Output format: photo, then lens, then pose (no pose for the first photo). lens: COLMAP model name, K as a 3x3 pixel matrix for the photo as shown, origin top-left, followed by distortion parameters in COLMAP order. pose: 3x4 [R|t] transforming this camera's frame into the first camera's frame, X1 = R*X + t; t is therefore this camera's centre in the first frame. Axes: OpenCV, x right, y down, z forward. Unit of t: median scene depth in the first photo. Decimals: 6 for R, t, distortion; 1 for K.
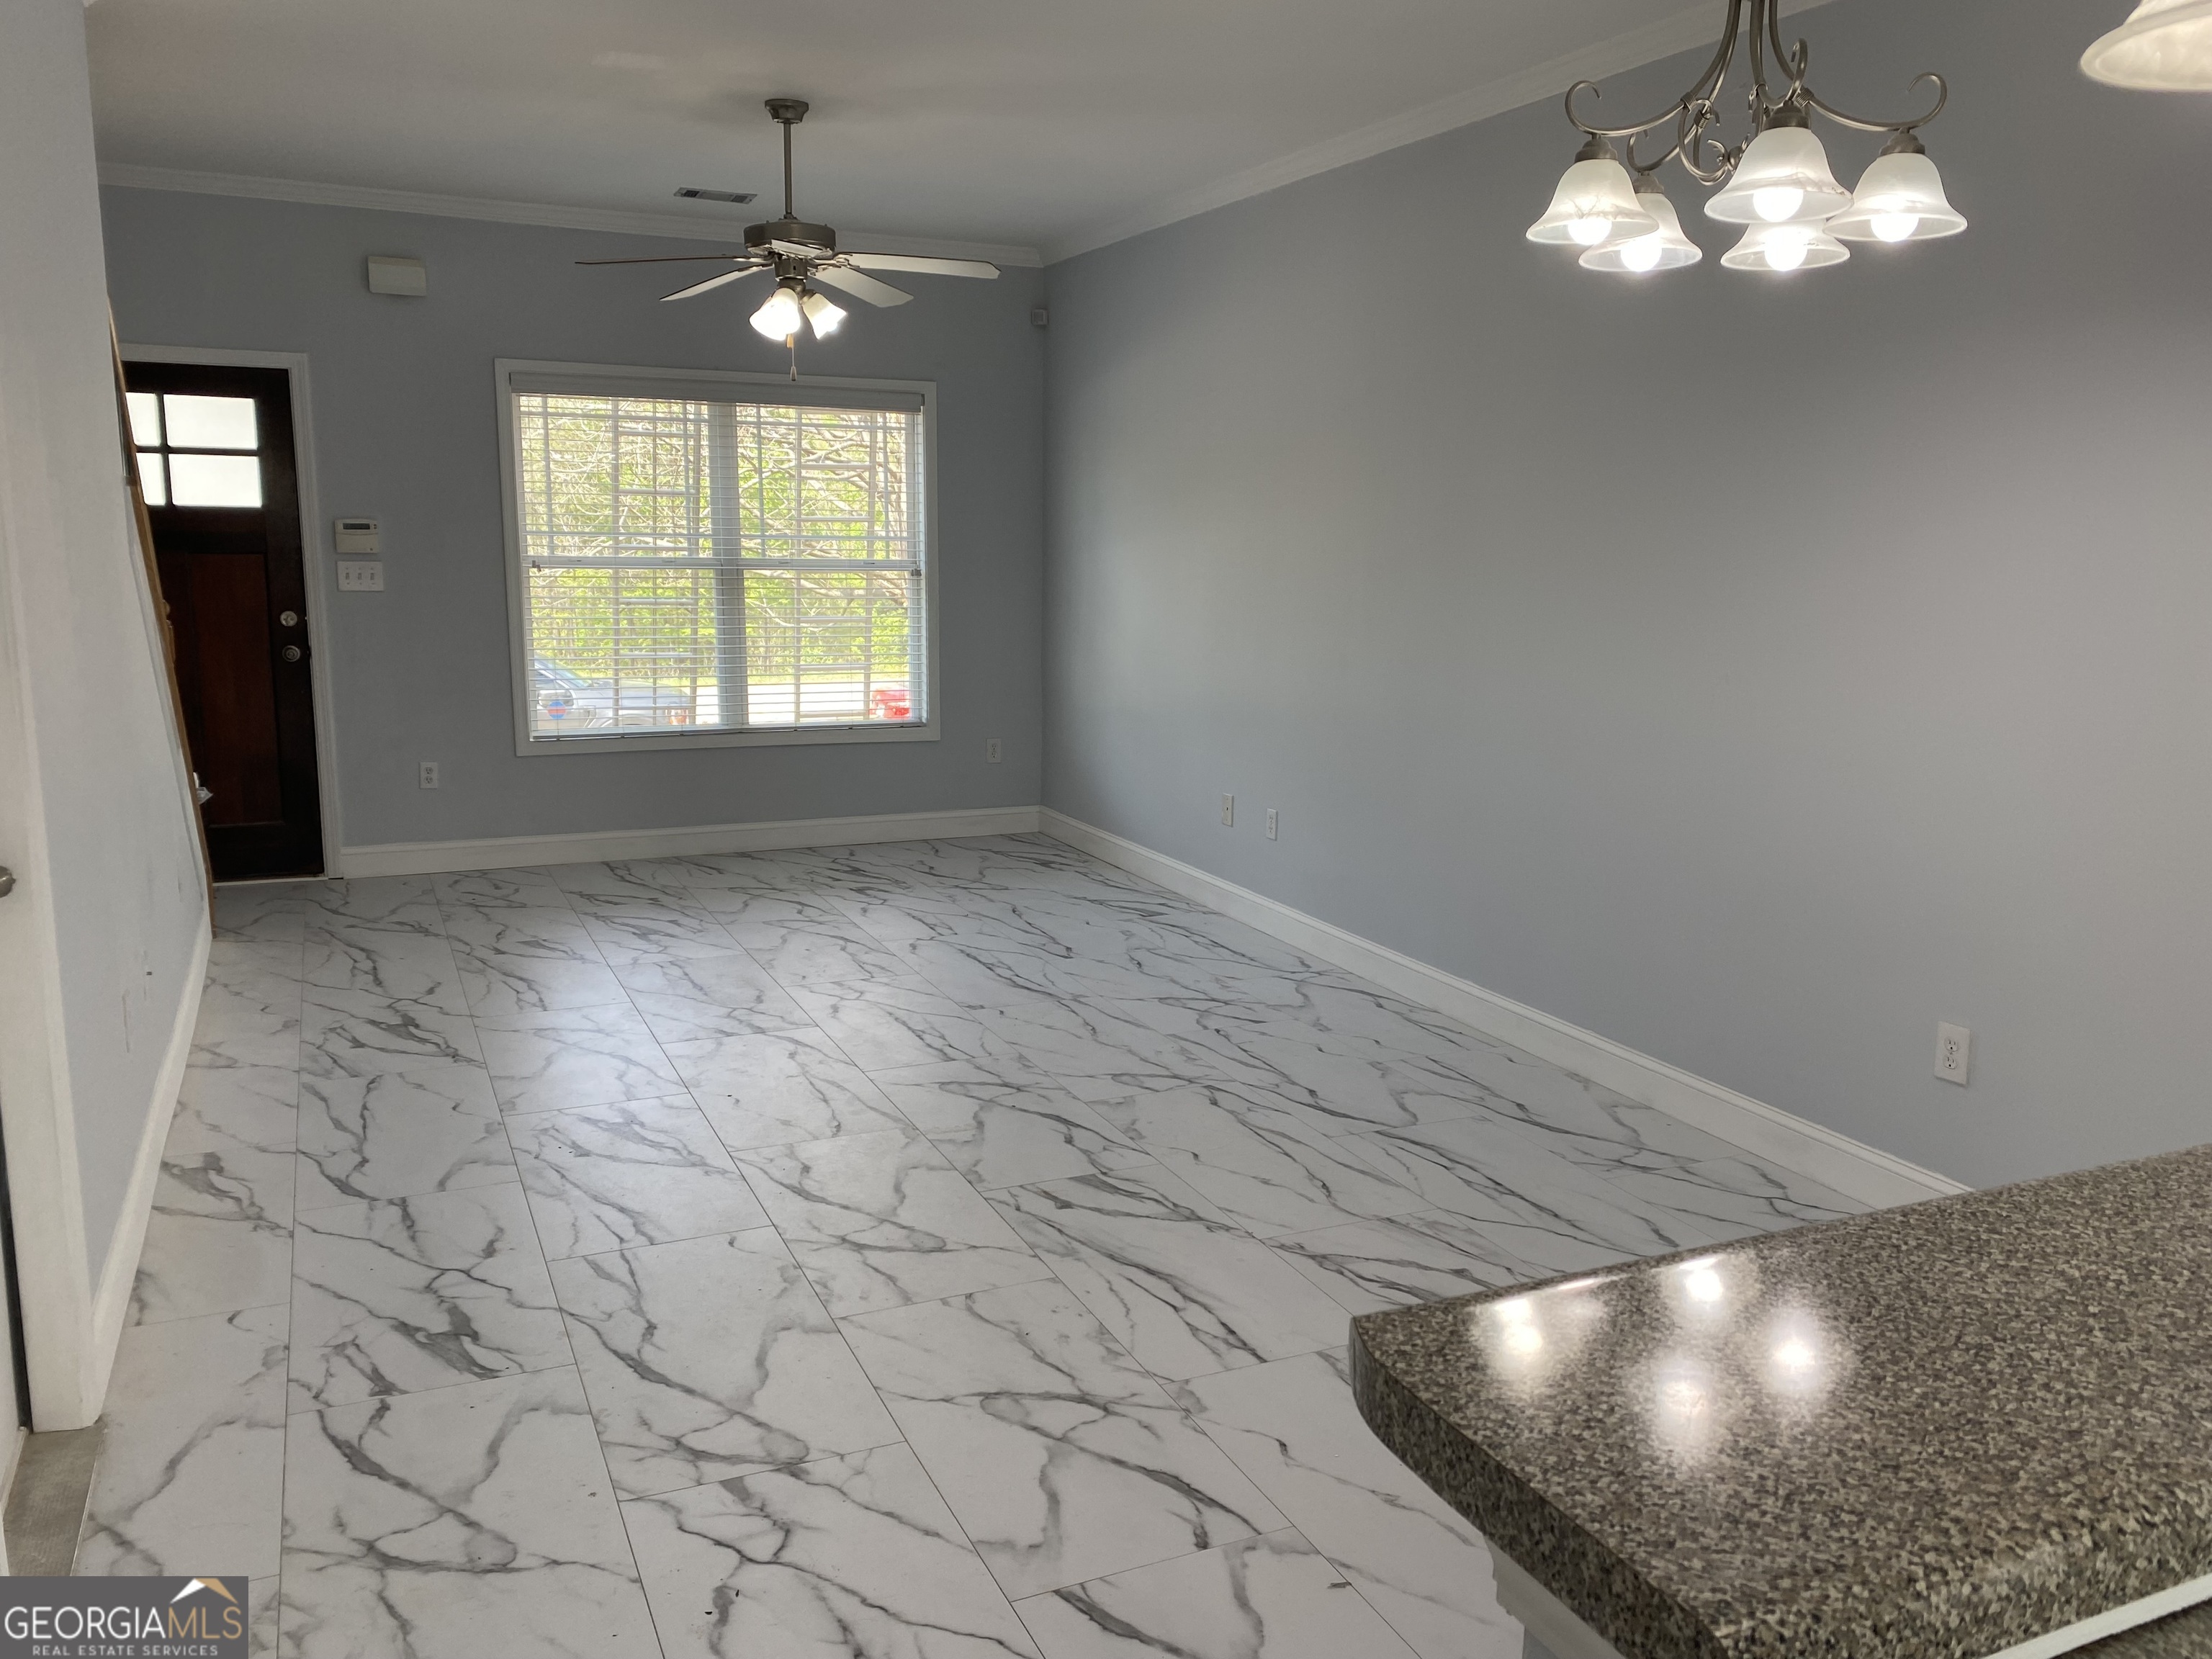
lens RADIAL K [[1686.6, 0, 1131.8], [0, 1686.6, 846.2], [0, 0, 1]] dist [0.013122, -0.003955]
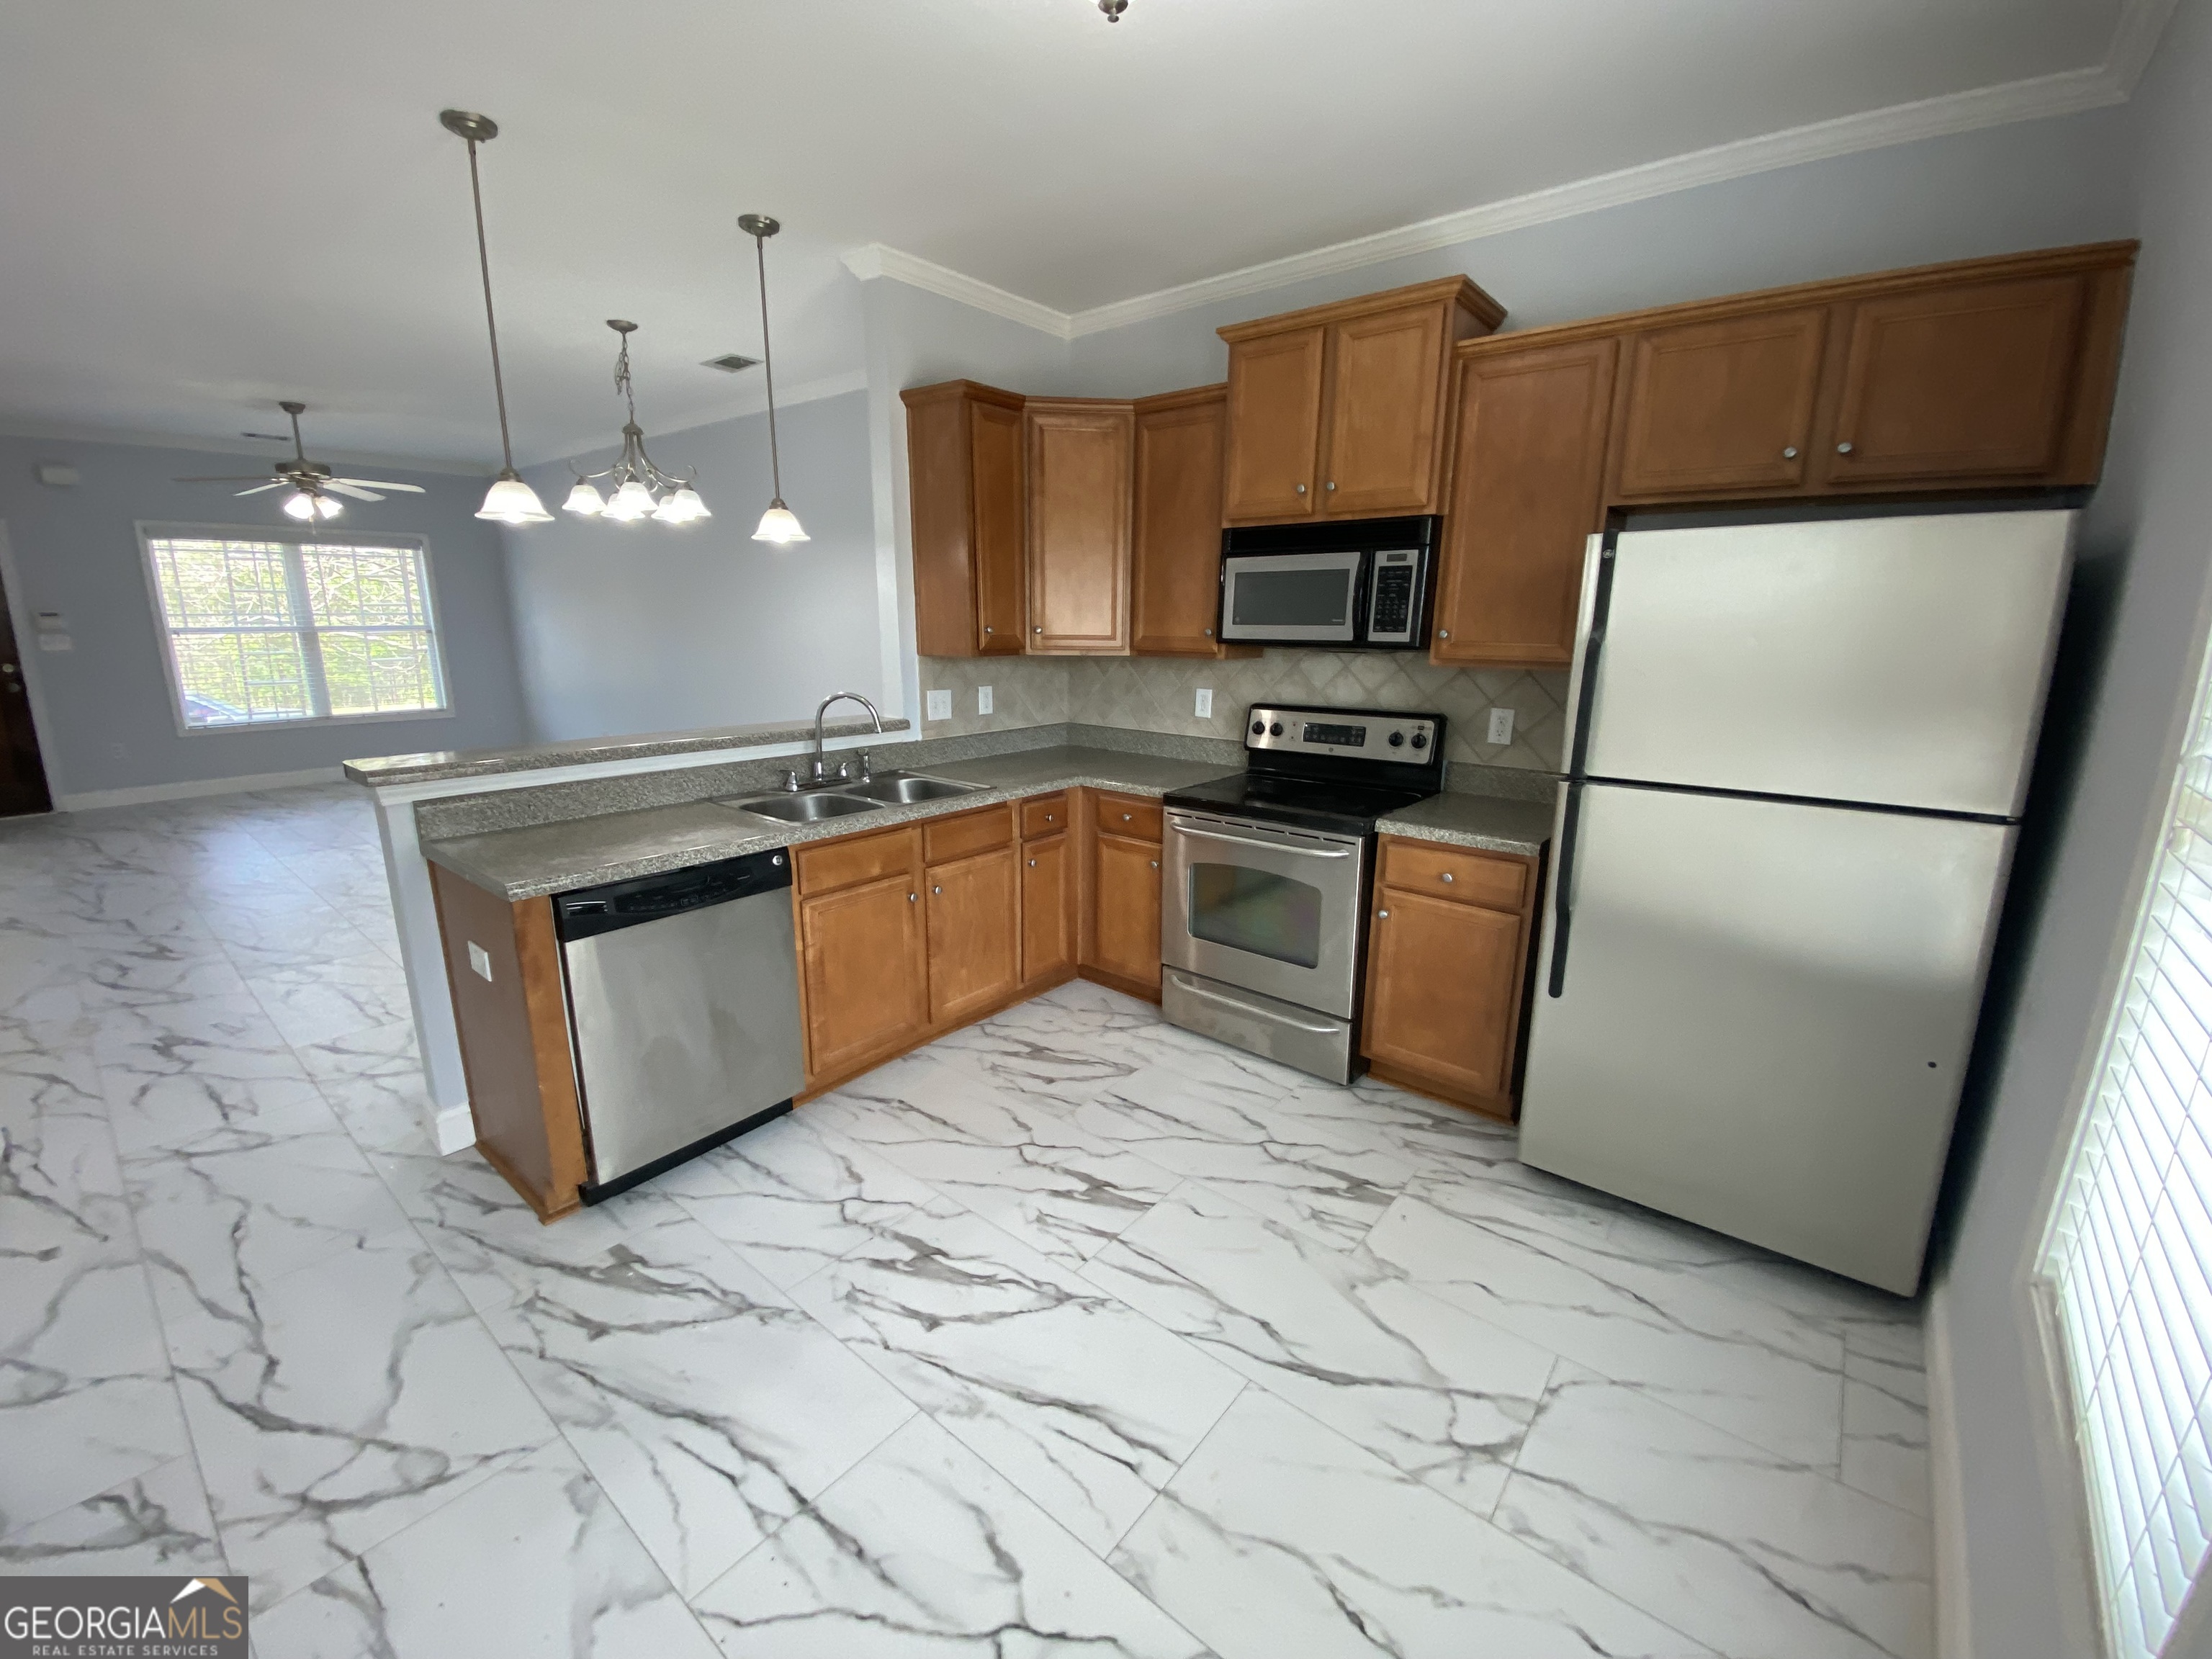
lens RADIAL K [[886.2, 0, 1107.2], [0, 886.2, 830.8], [0, 0, 1]] dist [0.008469, -0.014846]
pose [[0.899051, -0.107934, 0.424332, 0.197174], [0.083138, 0.993591, 0.076584, 0.089392], [-0.429879, -0.033574, 0.902262, -0.457910]]
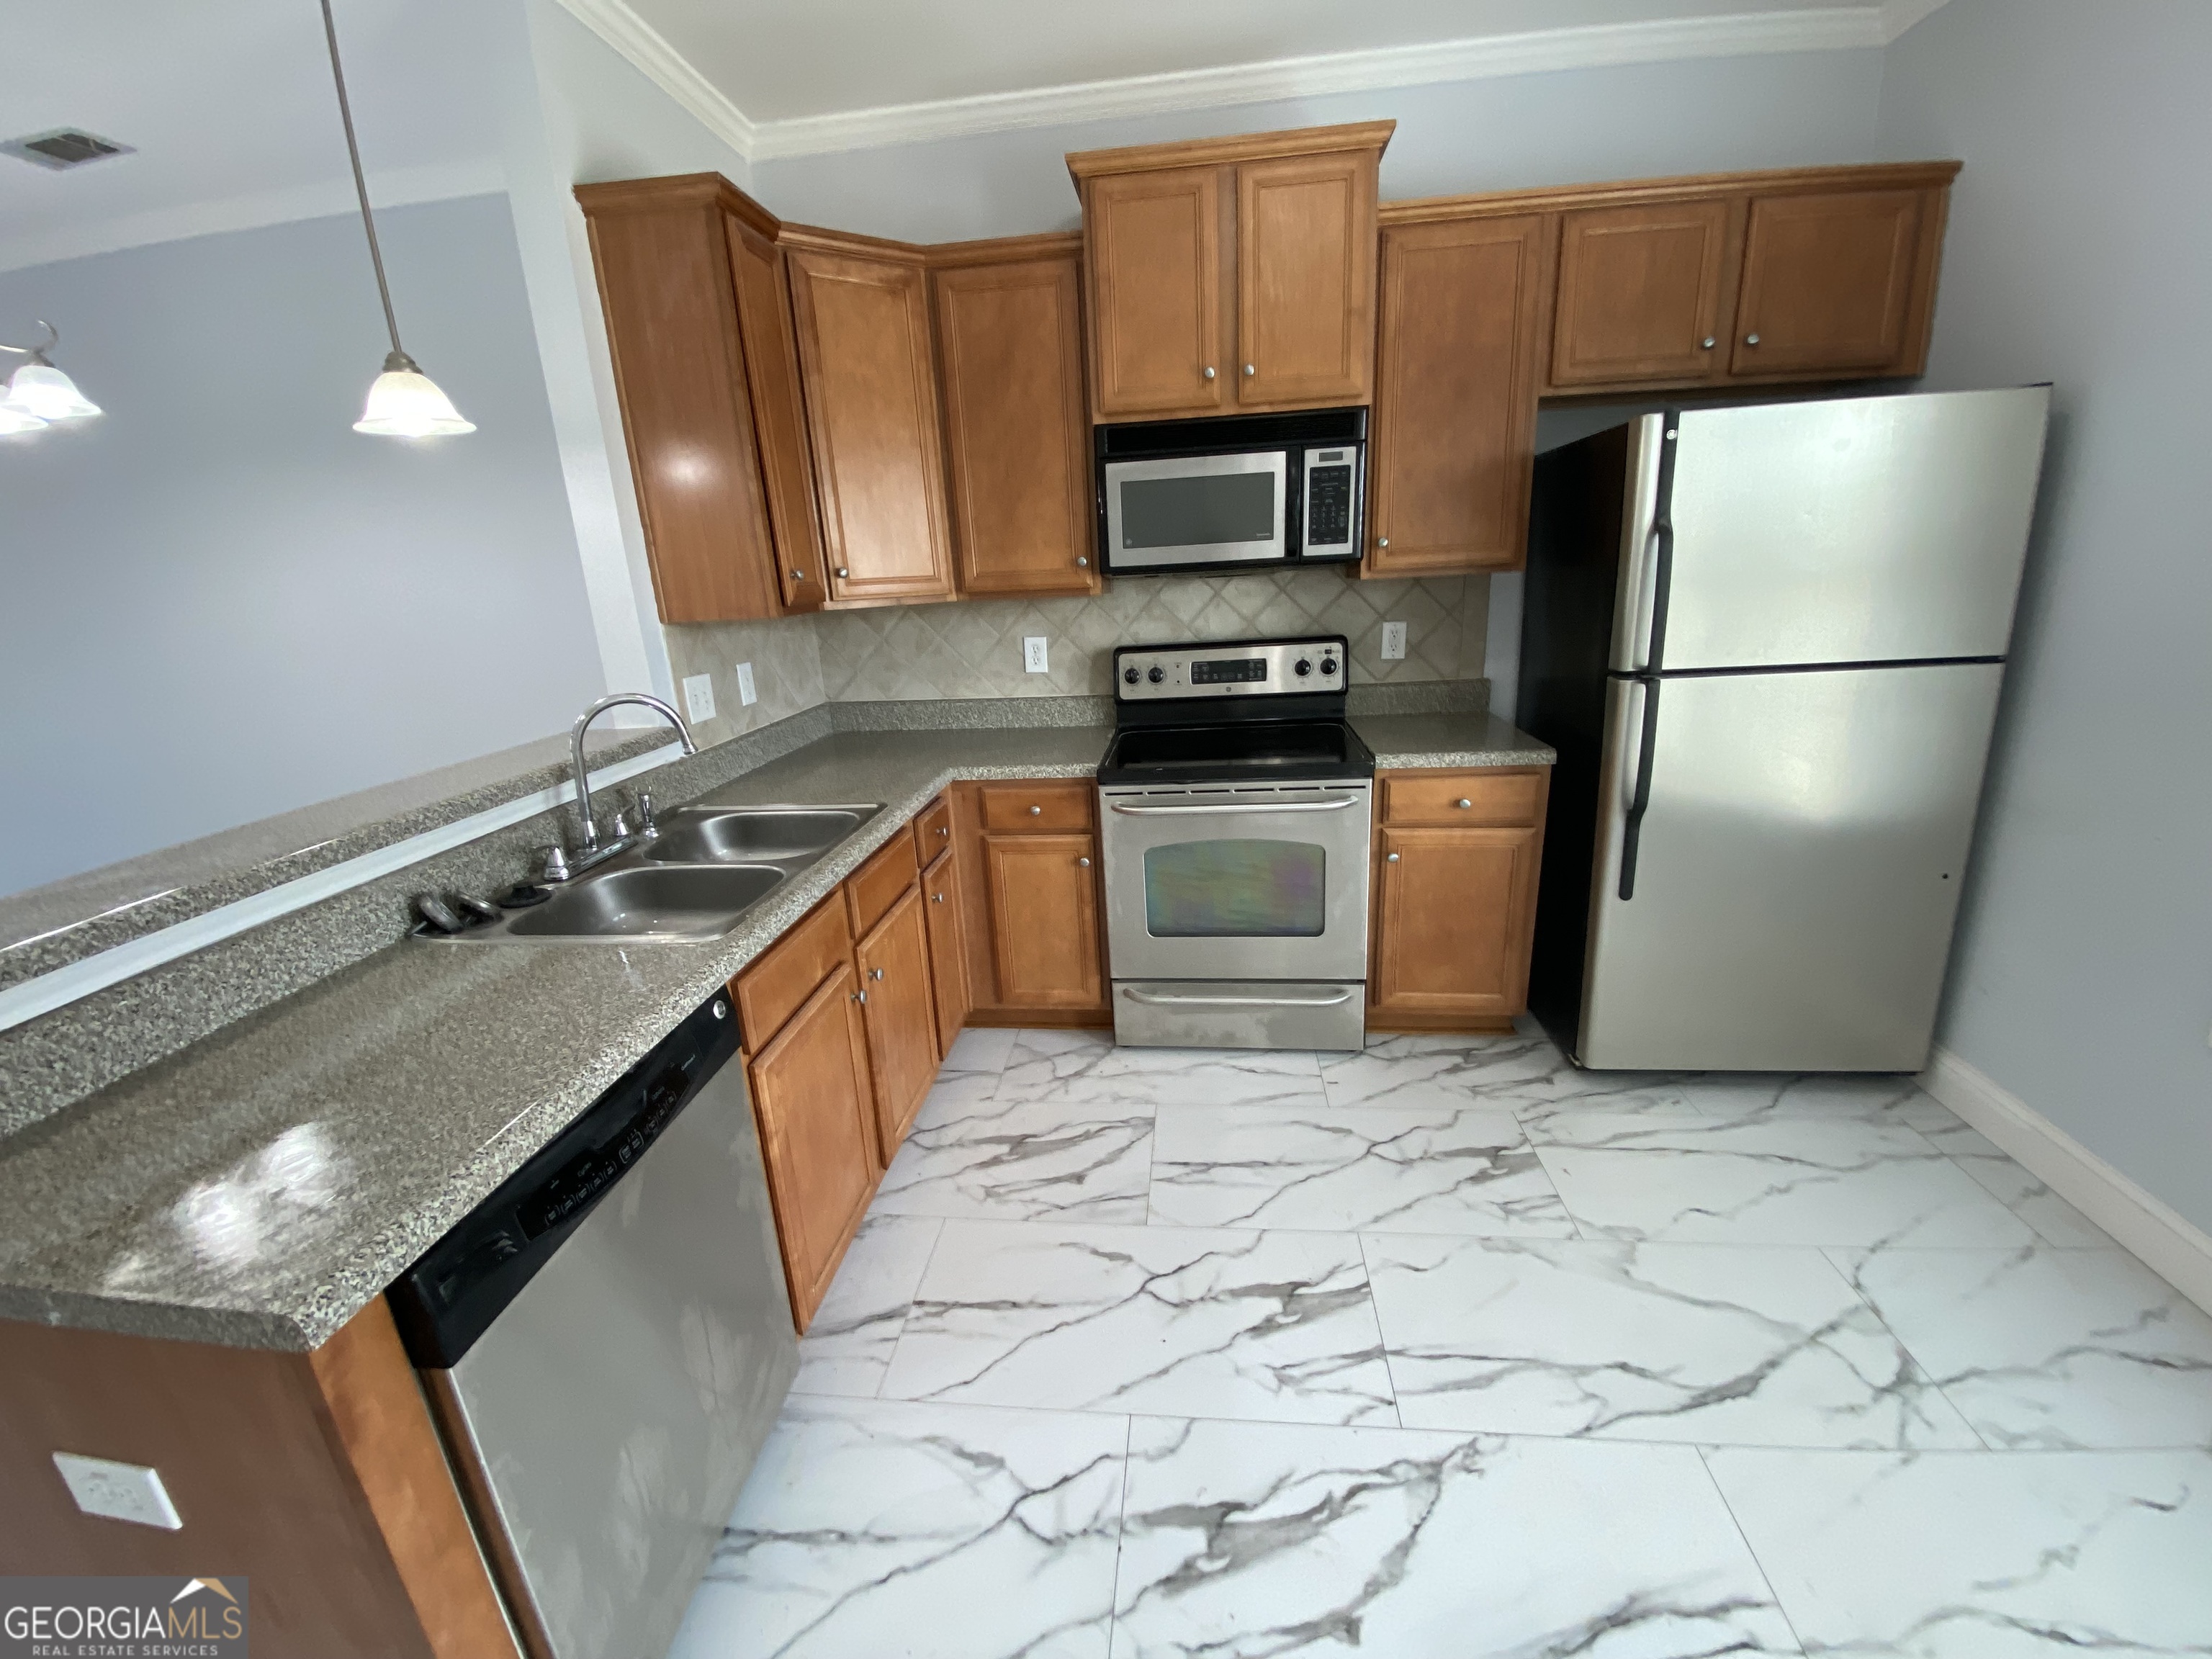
lens RADIAL K [[886.2, 0, 1094.8], [0, 886.2, 830.3], [0, 0, 1]] dist [0.008469, -0.014846]
pose [[0.520569, -0.287498, 0.803961, 0.092743], [0.213294, 0.955539, 0.203593, 0.043849], [-0.826749, 0.065496, 0.558746, -0.164575]]
